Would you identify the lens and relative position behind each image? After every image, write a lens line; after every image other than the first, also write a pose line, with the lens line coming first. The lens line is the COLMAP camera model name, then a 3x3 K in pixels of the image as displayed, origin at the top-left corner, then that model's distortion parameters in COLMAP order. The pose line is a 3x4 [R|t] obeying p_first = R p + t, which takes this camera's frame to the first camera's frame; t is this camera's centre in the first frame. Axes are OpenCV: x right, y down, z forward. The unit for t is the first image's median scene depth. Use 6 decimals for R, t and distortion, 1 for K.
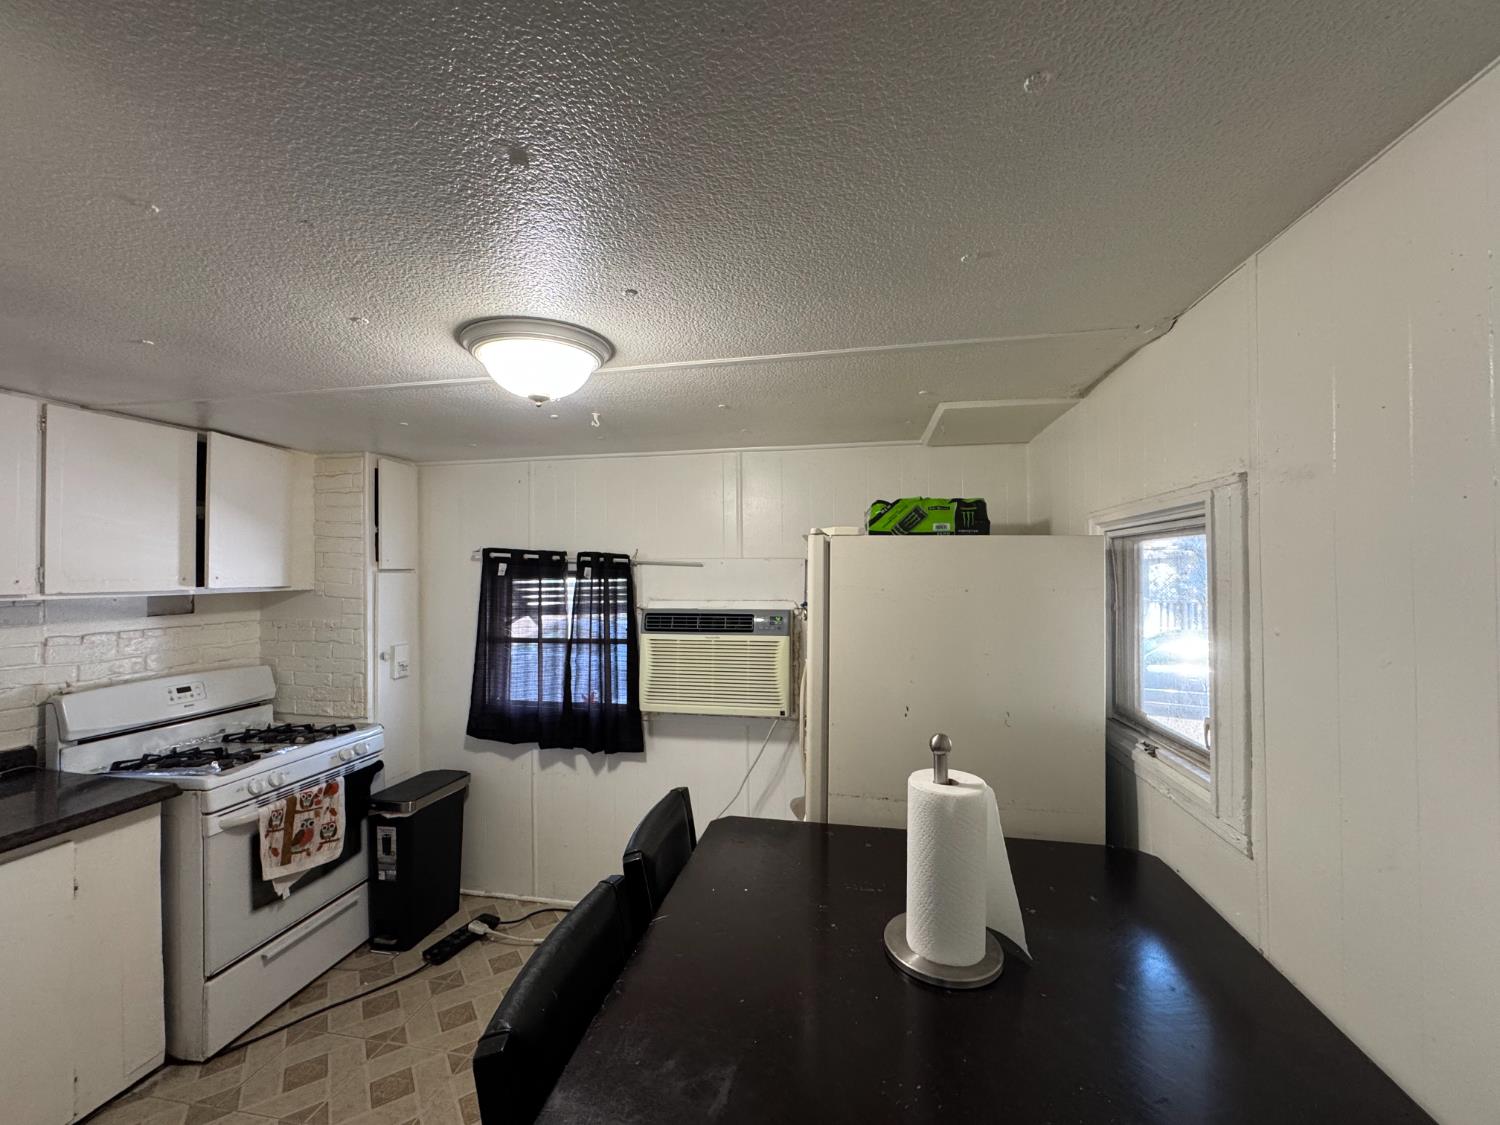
lens RADIAL K [[608.3, 0, 747.6], [0, 608.3, 564.9], [0, 0, 1]] dist [-0.000540, 0.000162]
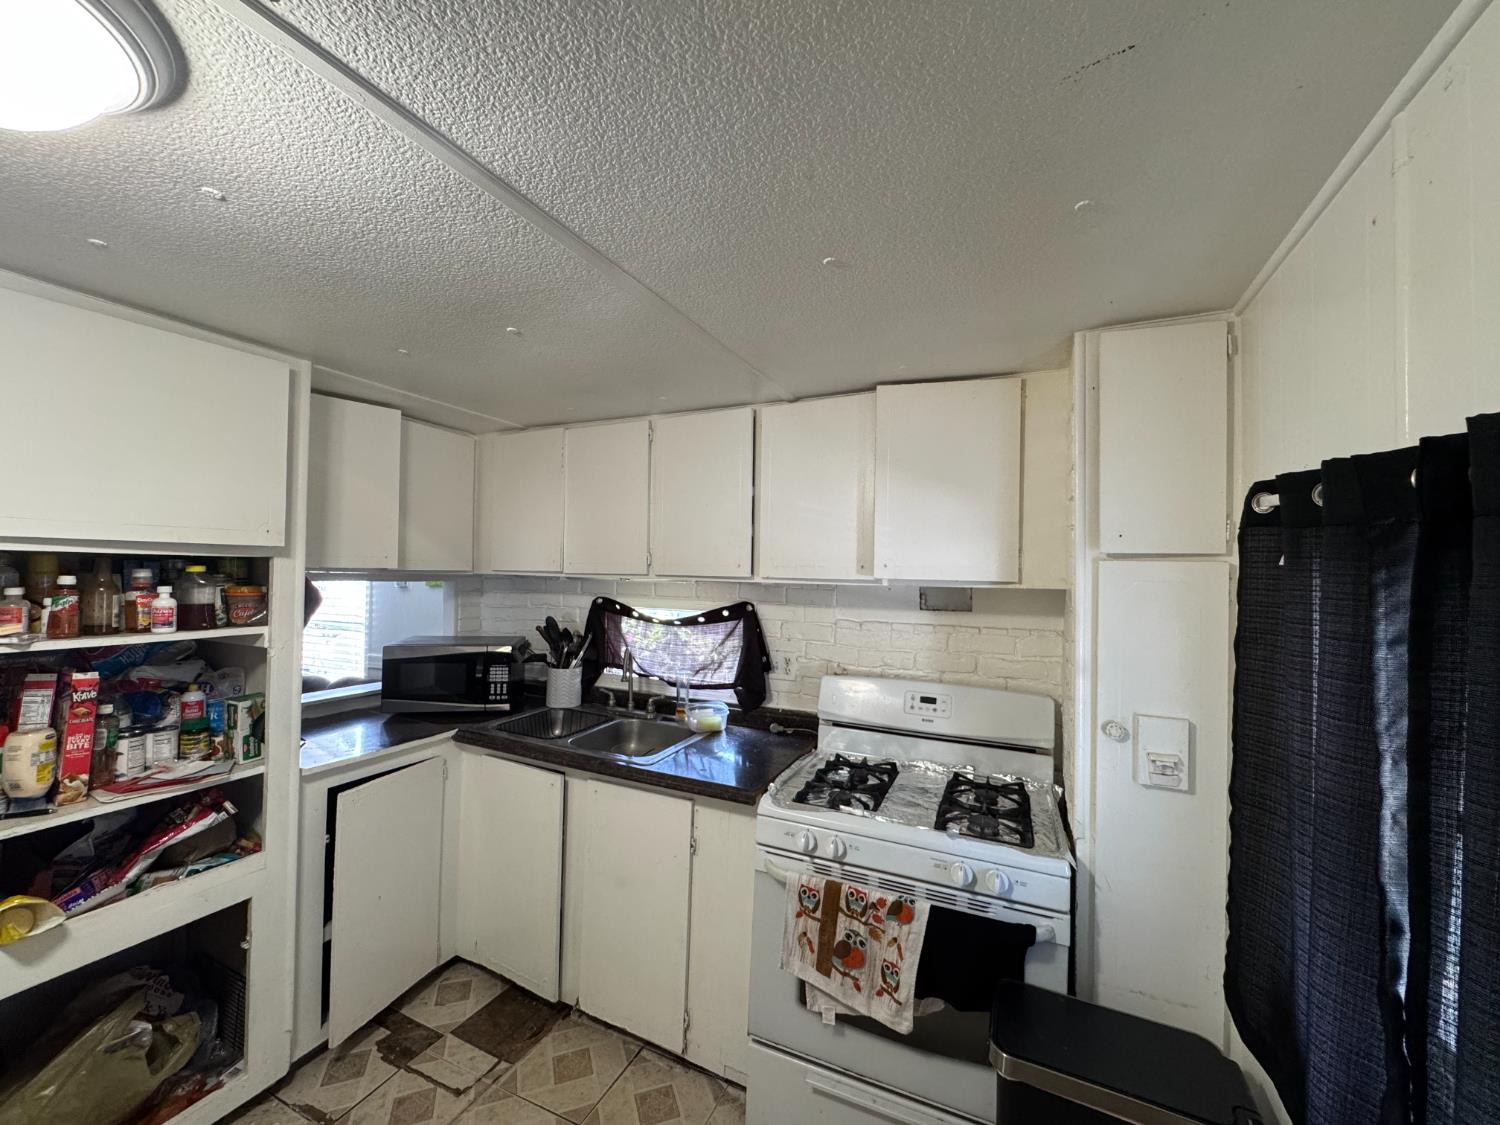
lens RADIAL K [[608.3, 0, 749.9], [0, 608.3, 558.0], [0, 0, 1]] dist [-0.000540, 0.000162]
pose [[-0.261633, -0.014445, -0.965059, -0.051785], [-0.005649, 0.999894, -0.013435, 0.022746], [0.965151, 0.001936, -0.261687, 1.031077]]
